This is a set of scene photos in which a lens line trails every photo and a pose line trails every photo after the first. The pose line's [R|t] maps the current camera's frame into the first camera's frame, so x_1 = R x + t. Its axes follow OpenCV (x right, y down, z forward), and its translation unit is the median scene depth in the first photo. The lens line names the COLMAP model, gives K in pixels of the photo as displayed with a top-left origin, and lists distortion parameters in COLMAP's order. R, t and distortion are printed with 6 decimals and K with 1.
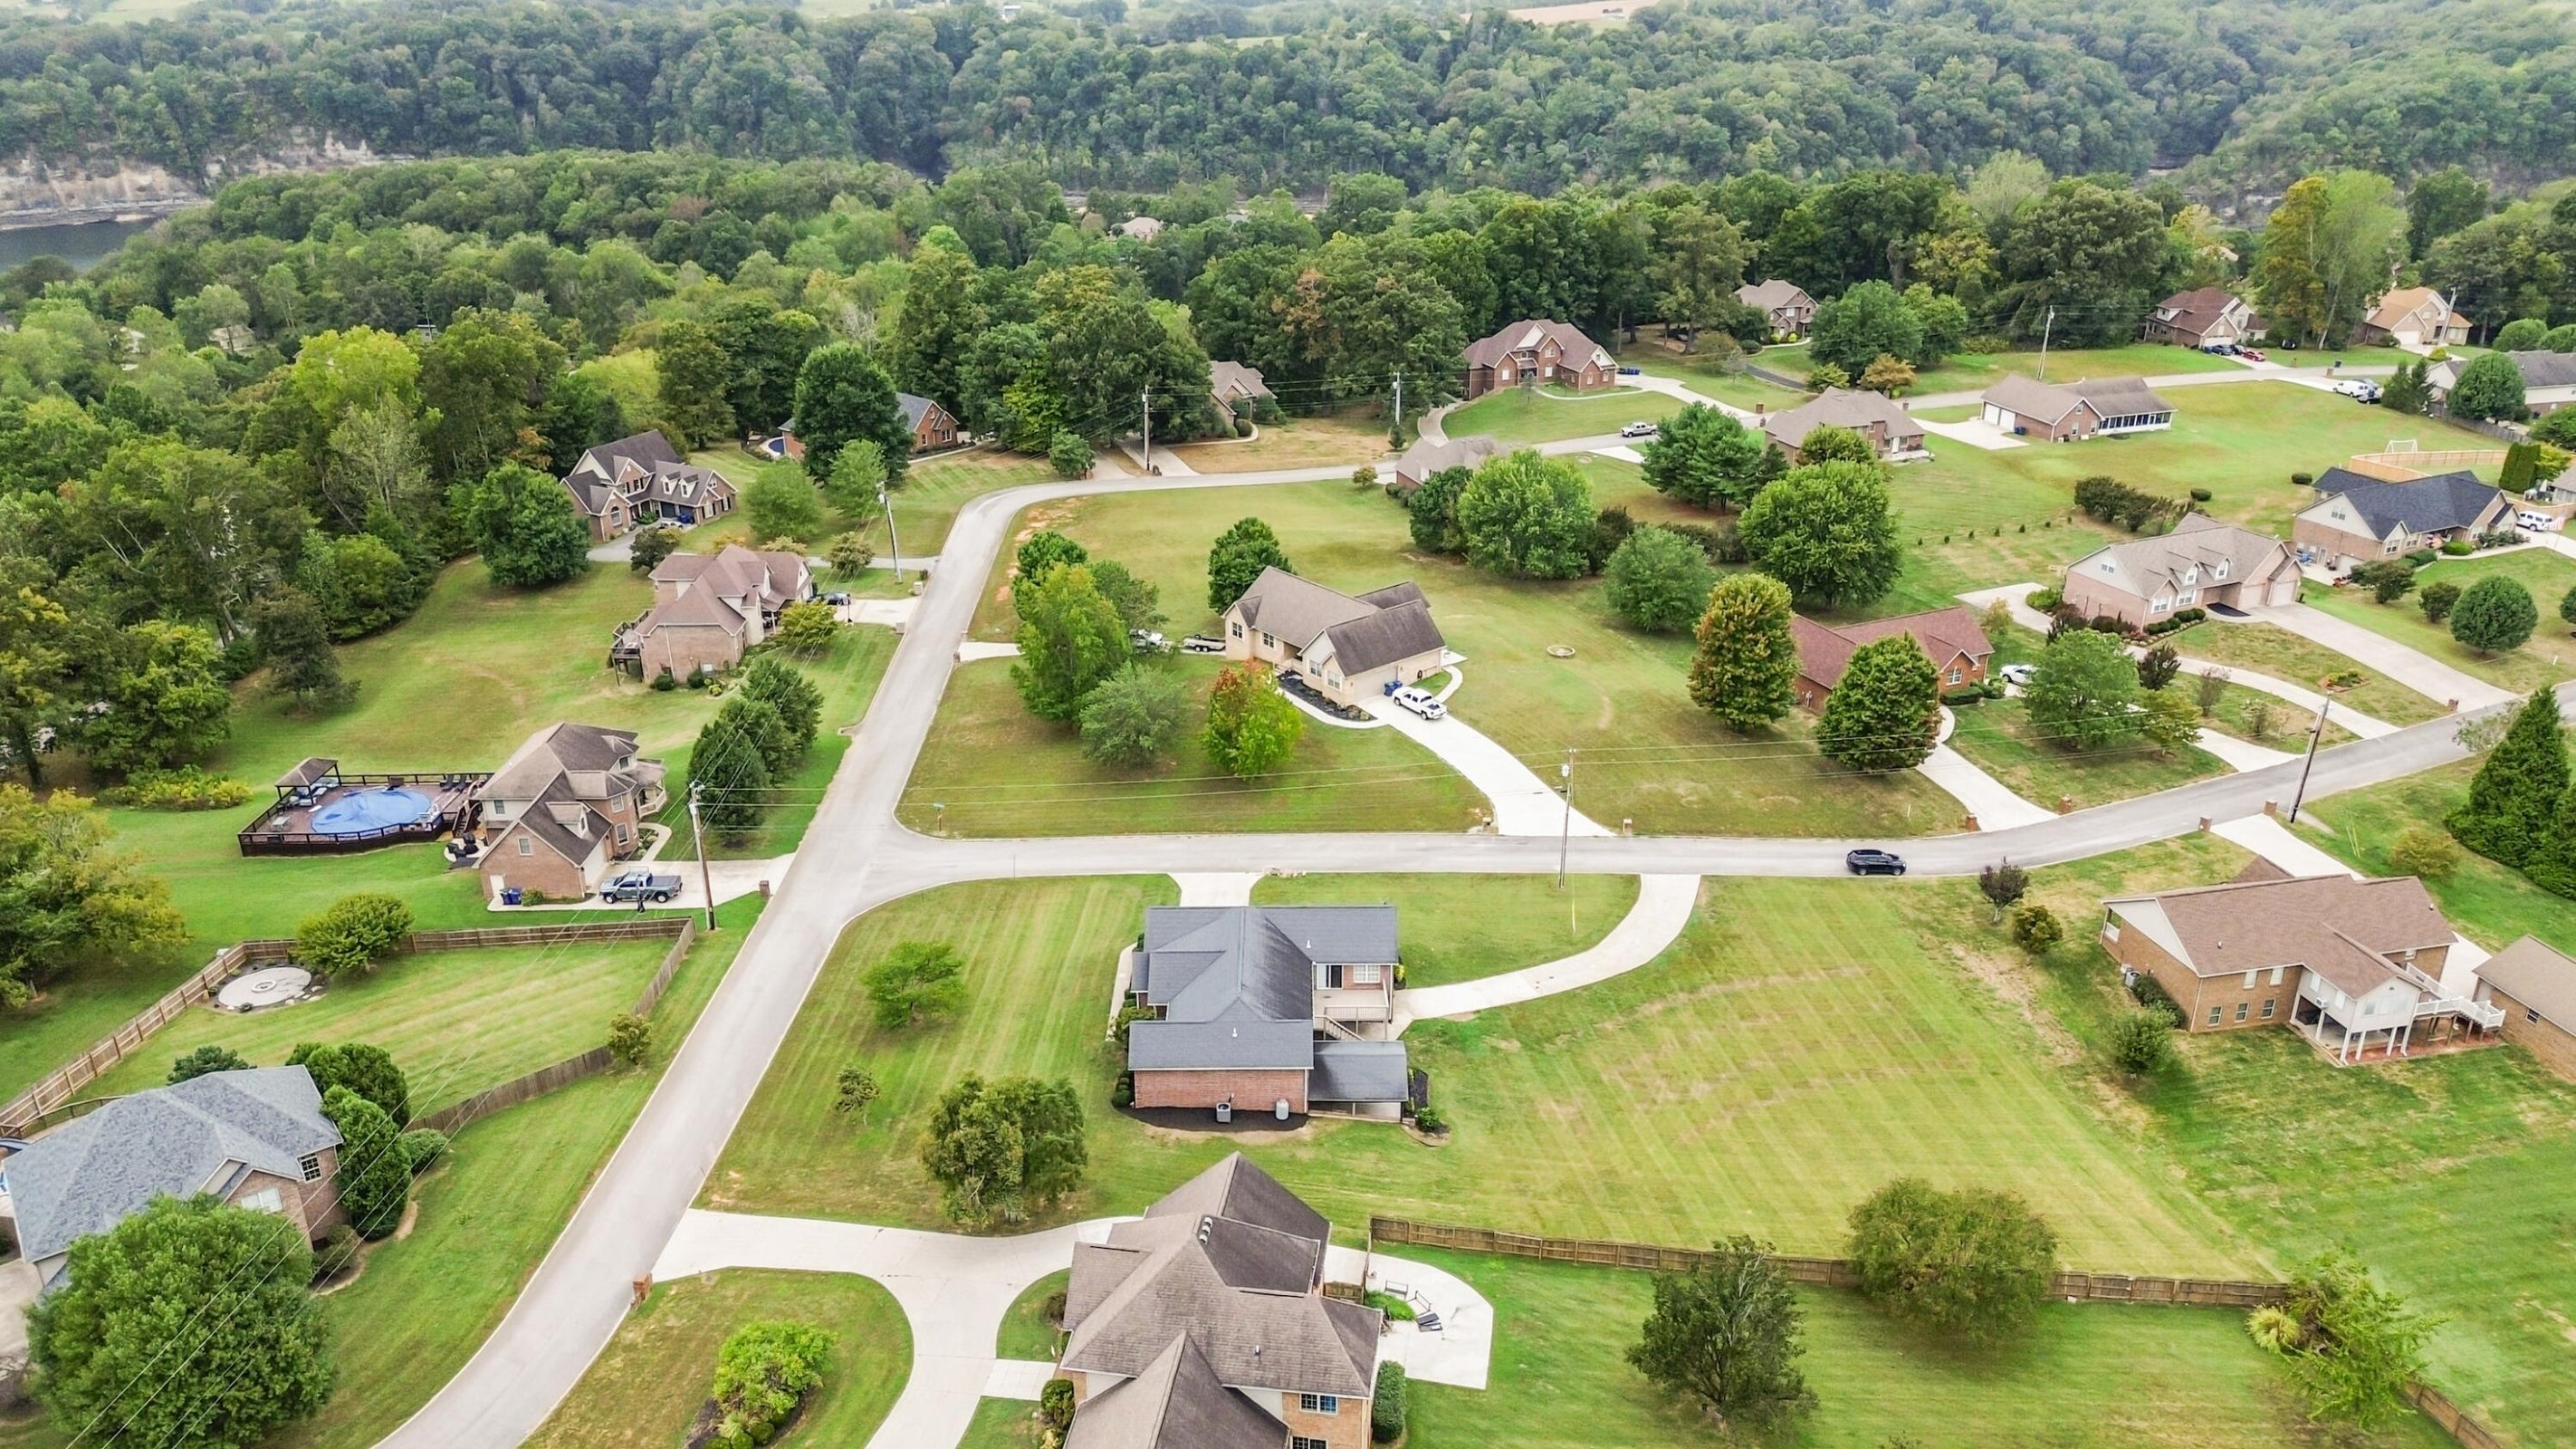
lens RADIAL K [[1844.5, 0, 1278.9], [0, 1844.5, 720.8], [0, 0, 1]] dist [0.057299, -0.031845]
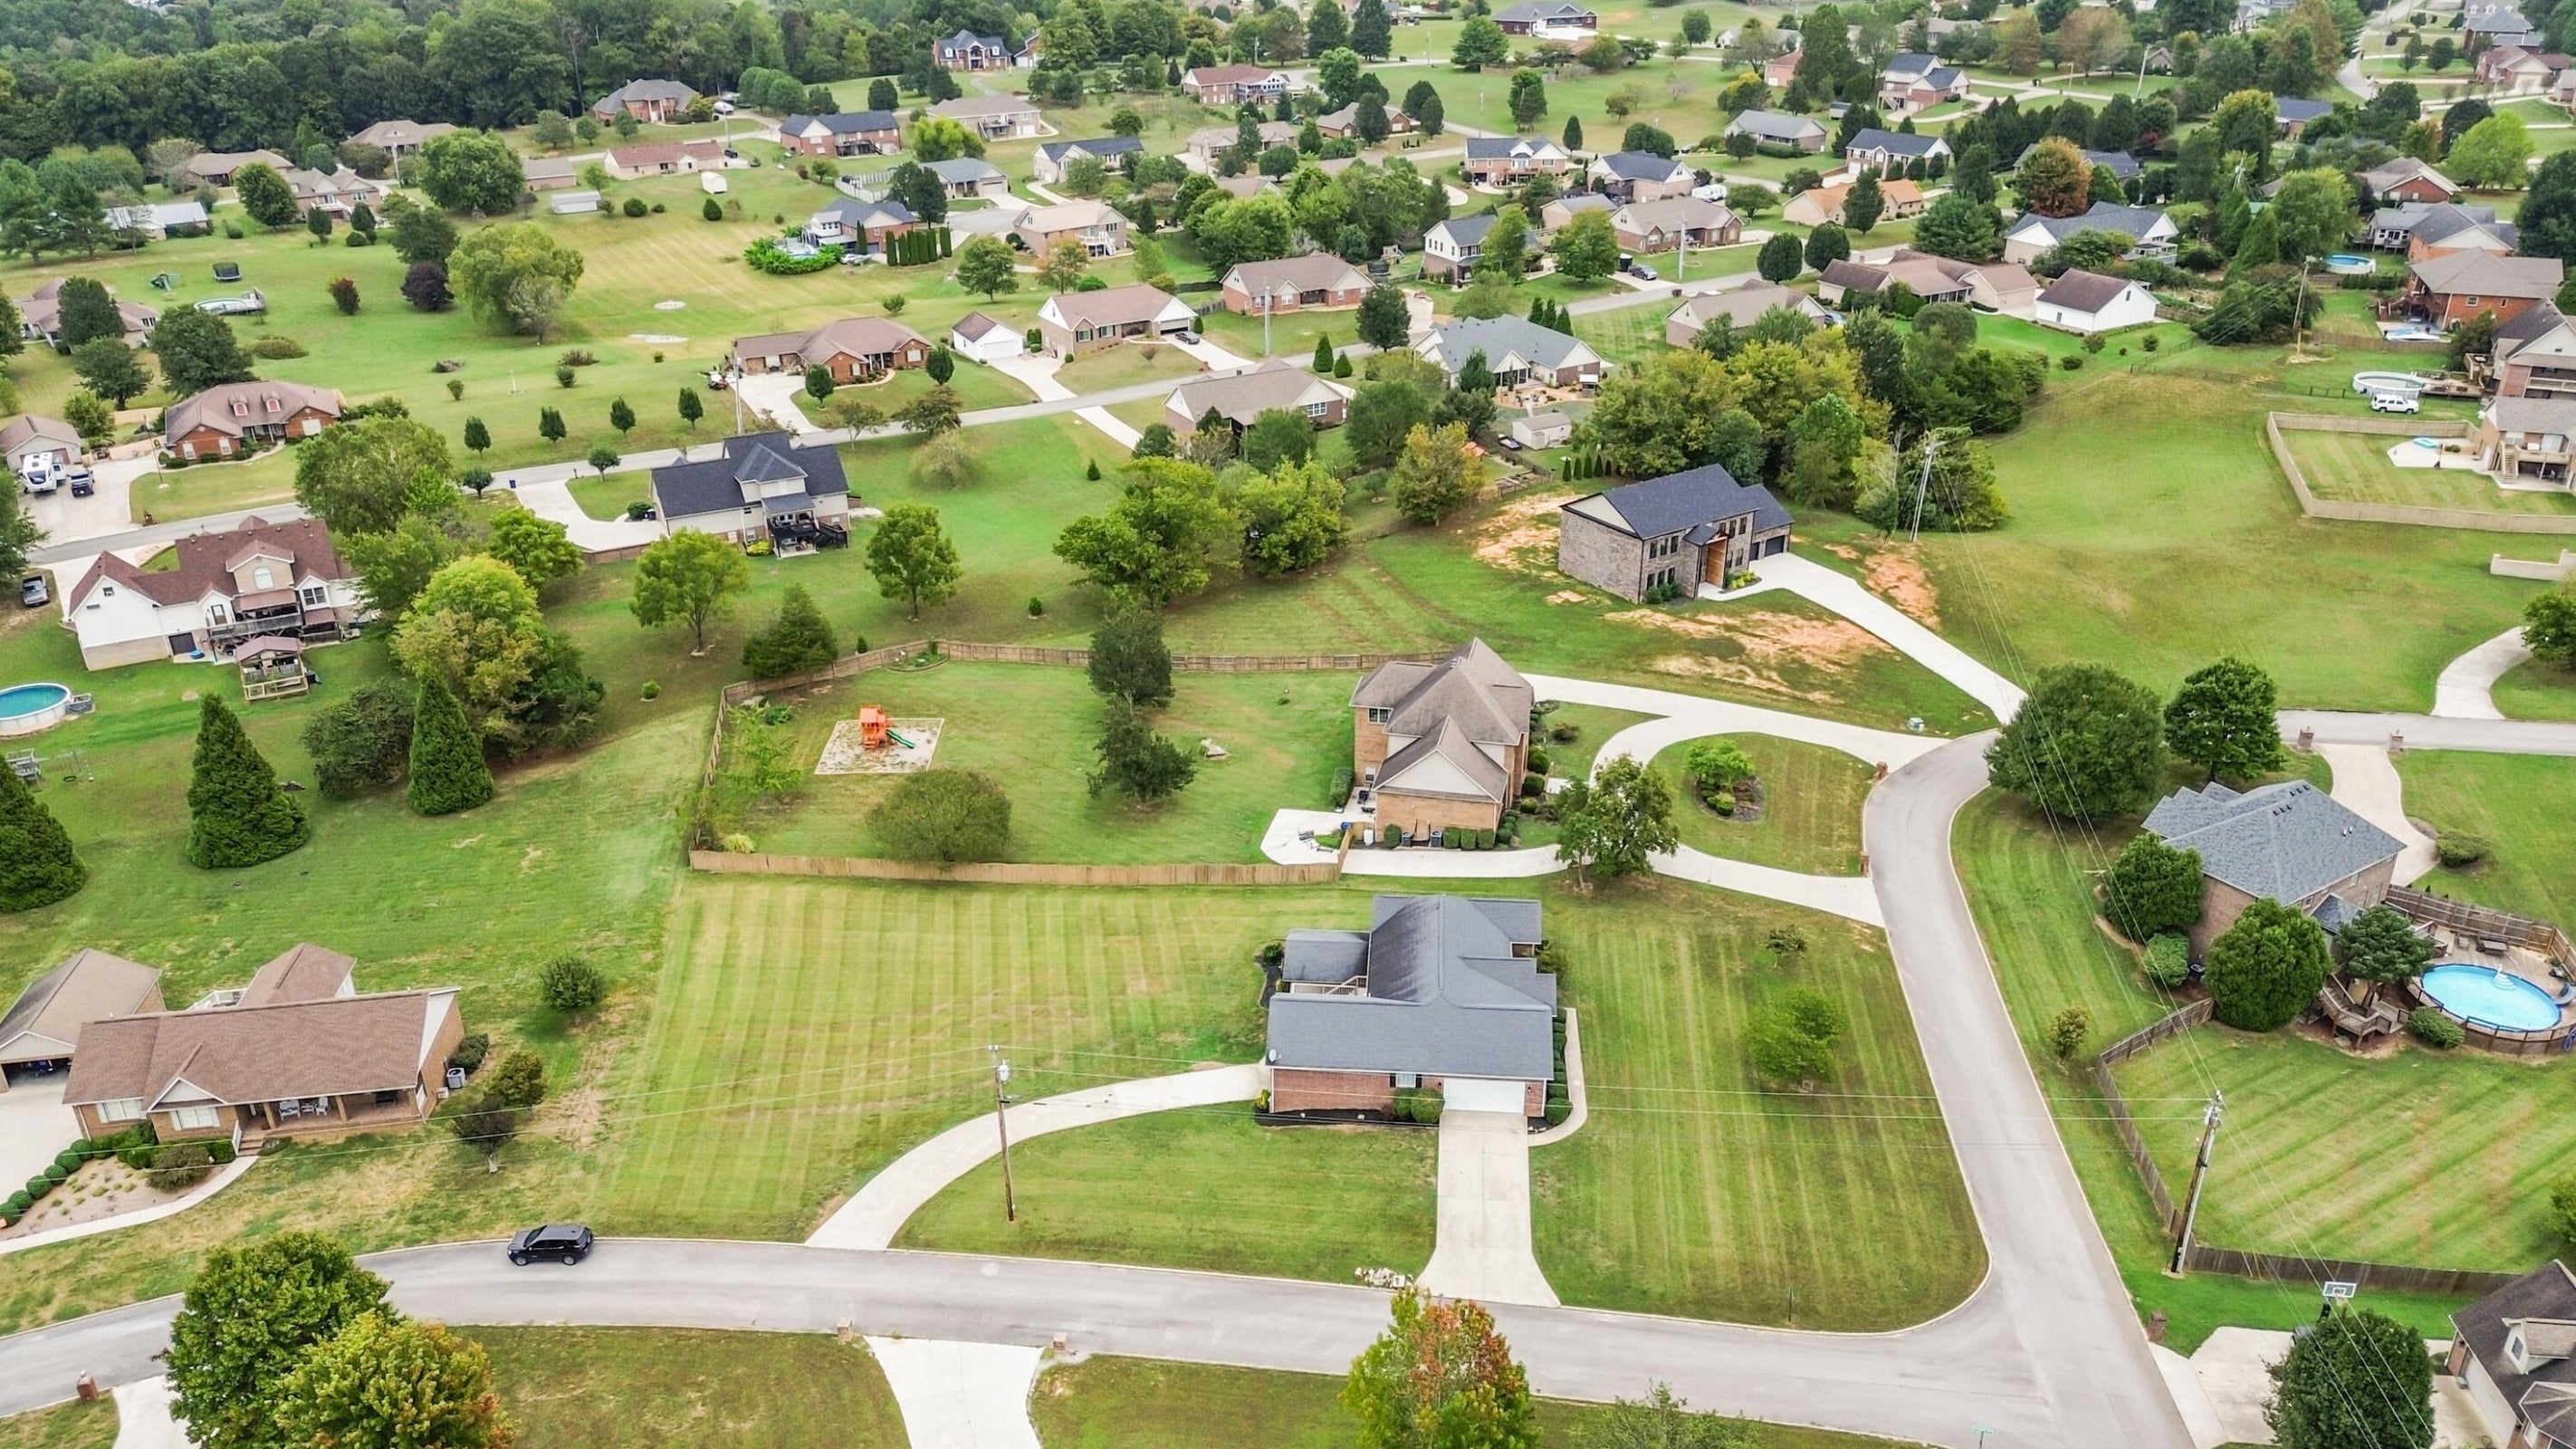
lens RADIAL K [[1844.5, 0, 1276.0], [0, 1844.5, 711.9], [0, 0, 1]] dist [0.057299, -0.031845]
pose [[-0.996946, -0.019735, 0.075561, -0.004187], [0.043169, 0.667022, 0.743787, -0.571397], [-0.065080, 0.744777, -0.664132, 1.291303]]
